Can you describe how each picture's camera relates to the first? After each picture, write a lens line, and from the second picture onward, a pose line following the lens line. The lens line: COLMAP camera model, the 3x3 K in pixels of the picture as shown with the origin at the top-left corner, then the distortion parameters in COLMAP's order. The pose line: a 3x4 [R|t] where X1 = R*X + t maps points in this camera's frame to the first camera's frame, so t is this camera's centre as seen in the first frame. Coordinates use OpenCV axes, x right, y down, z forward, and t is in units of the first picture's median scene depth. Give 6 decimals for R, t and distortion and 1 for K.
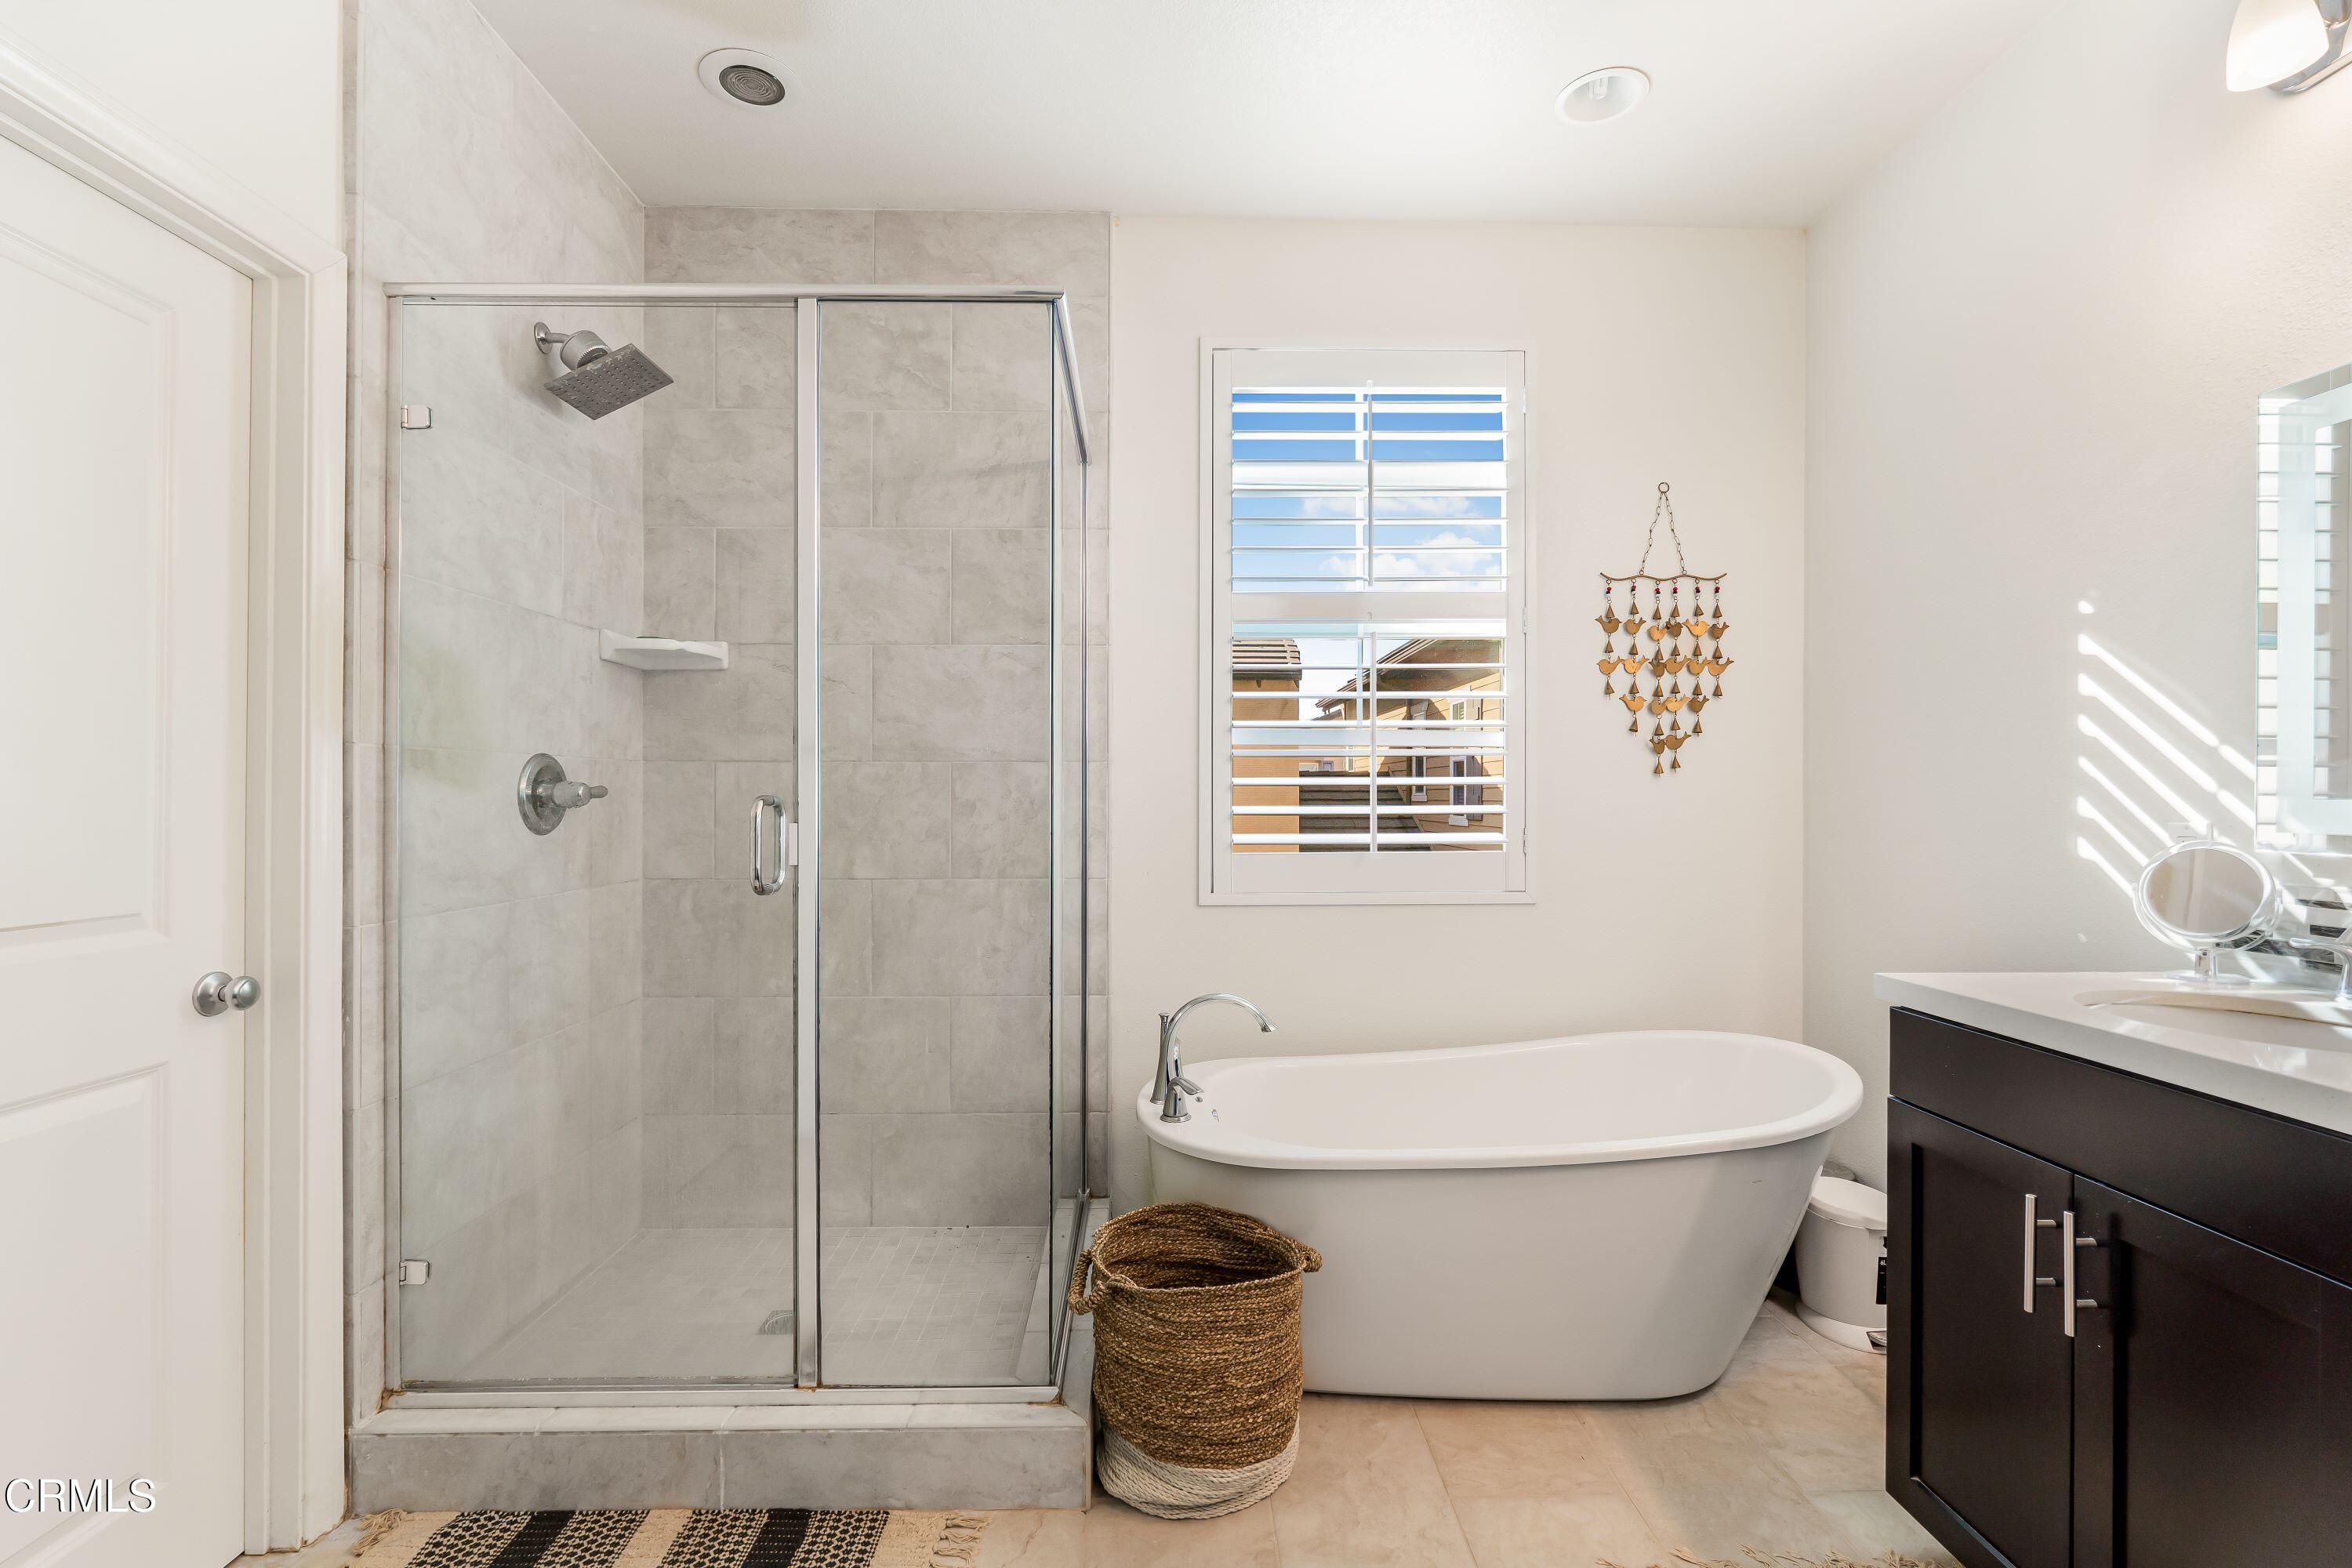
lens RADIAL K [[1031.7, 0, 1162.6], [0, 1031.7, 791.4], [0, 0, 1]] dist [-0.003238, -0.000160]
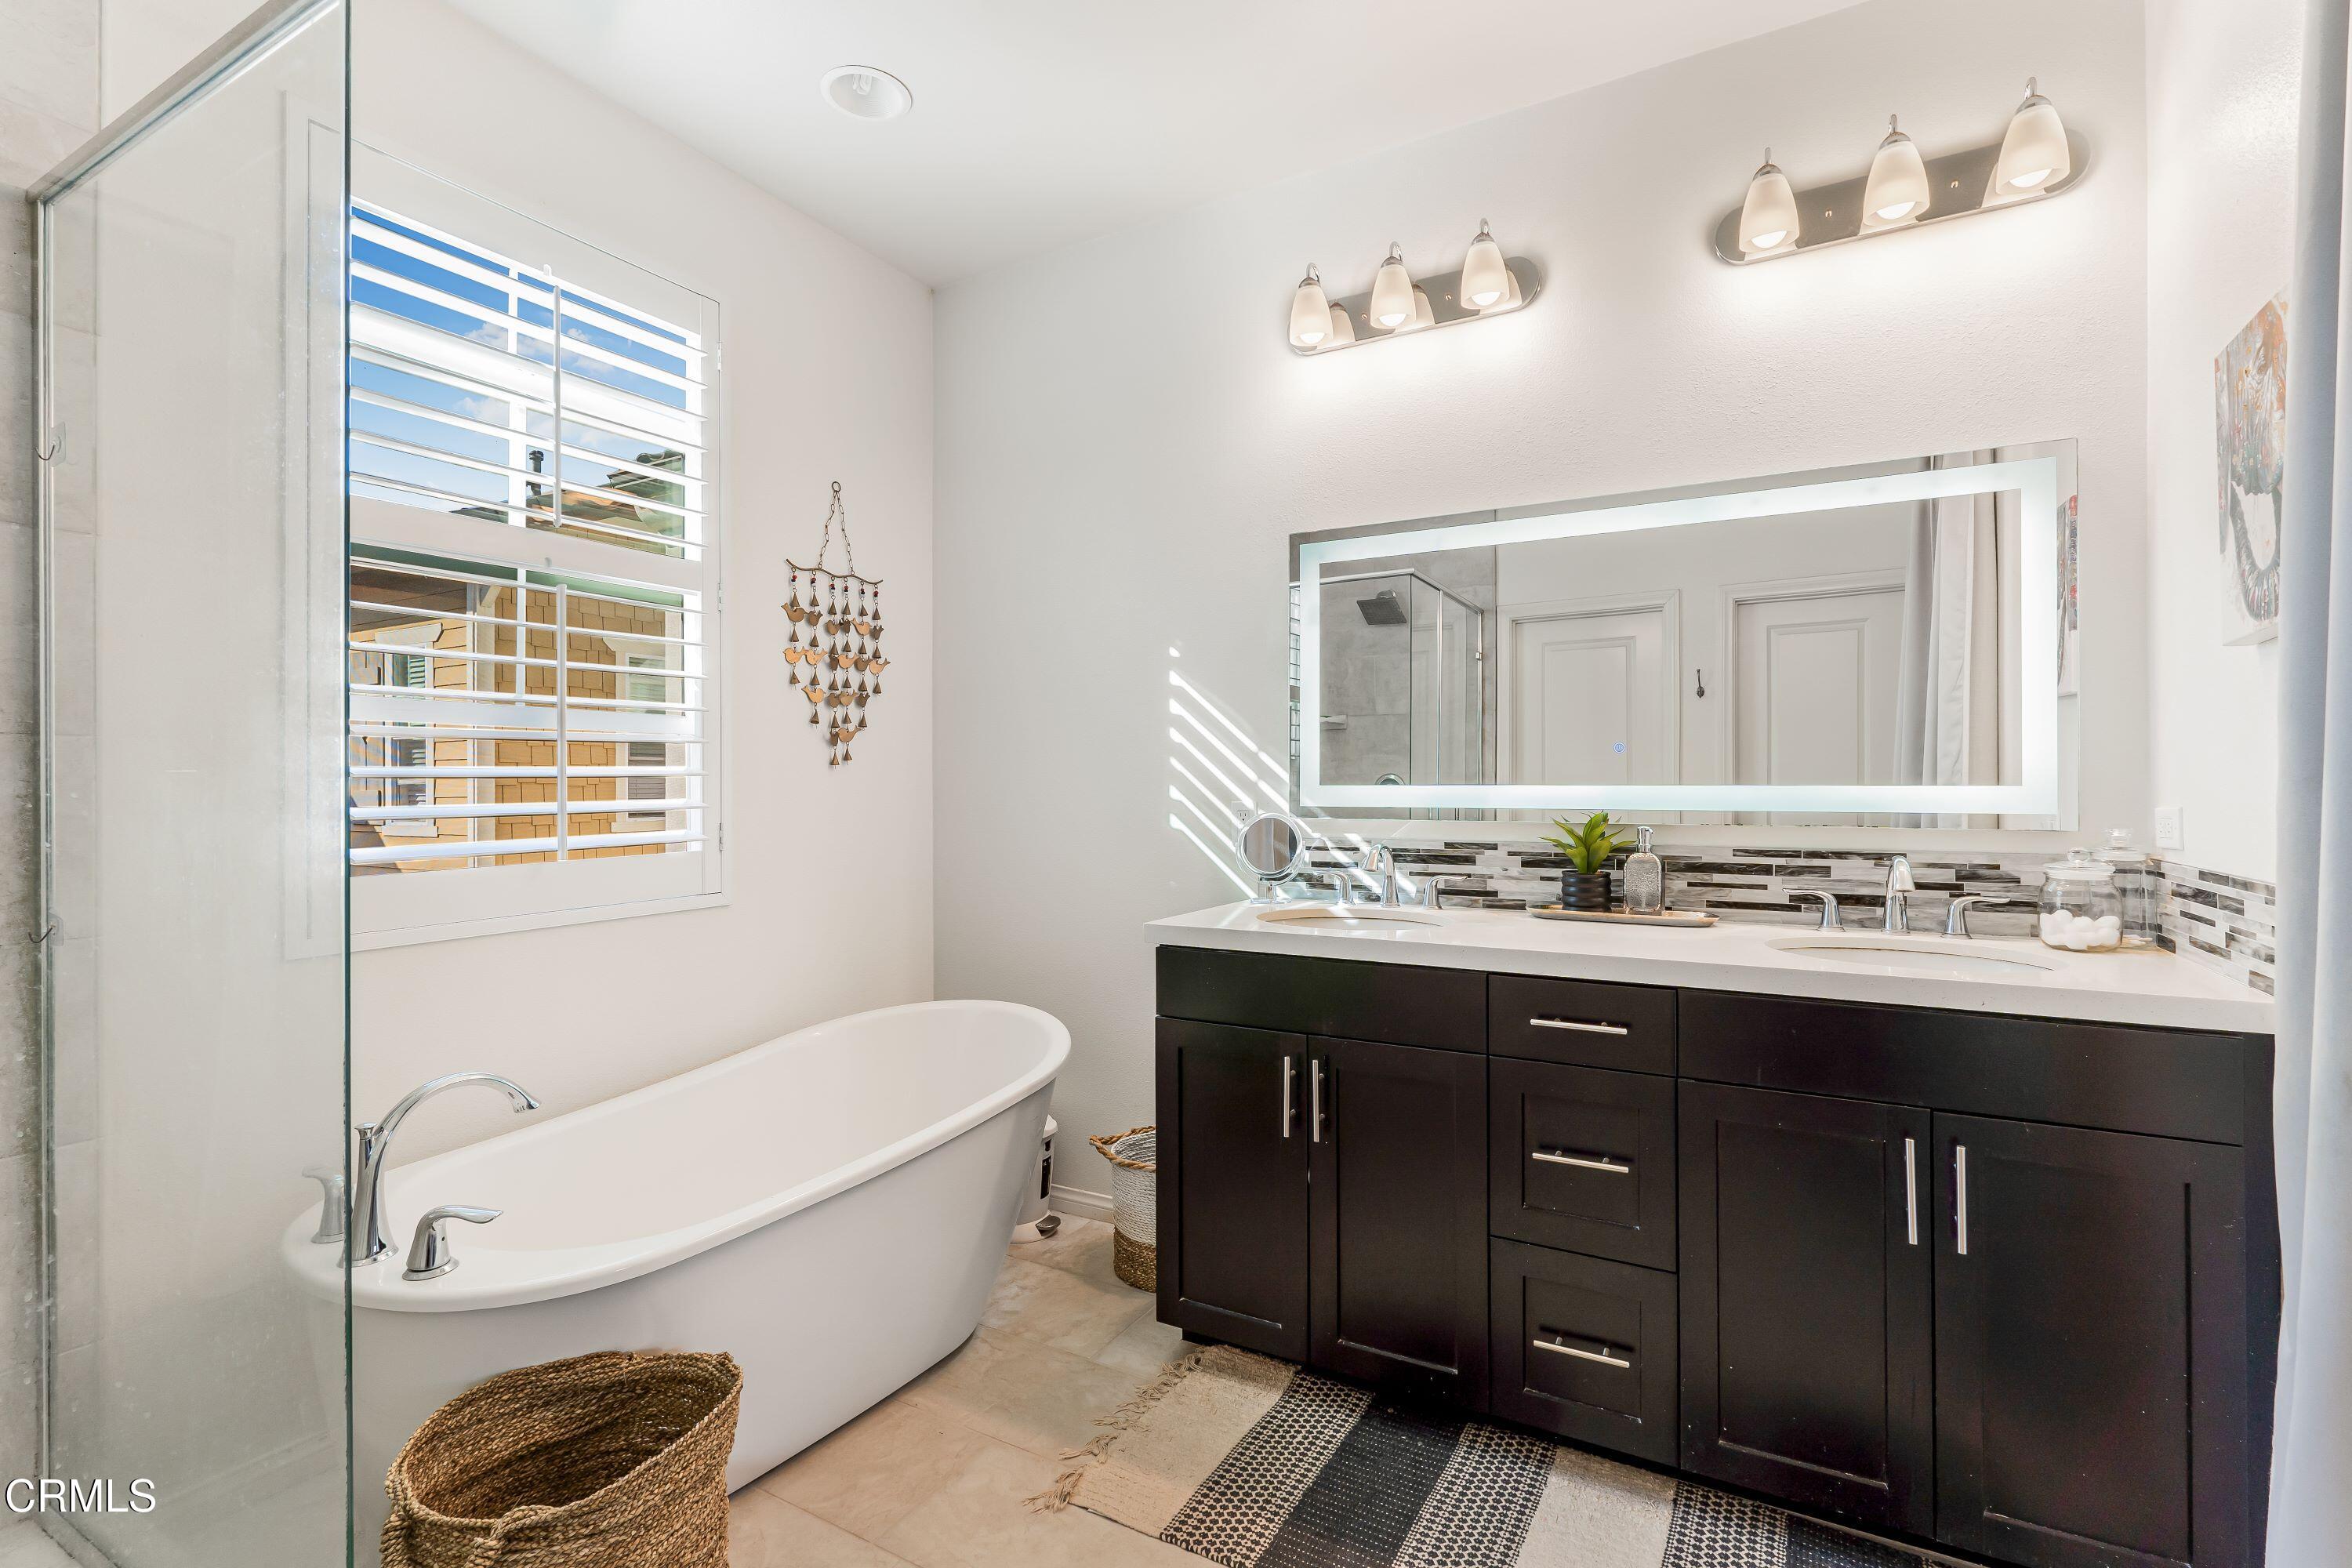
lens RADIAL K [[1057.0, 0, 1182.6], [0, 1057.0, 781.0], [0, 0, 1]] dist [-0.001741, 0.000303]
pose [[0.506658, -0.000878, 0.862147, -0.247790], [0.003360, 0.999994, -0.000956, 0.000508], [-0.862141, 0.003381, 0.506657, 0.171046]]
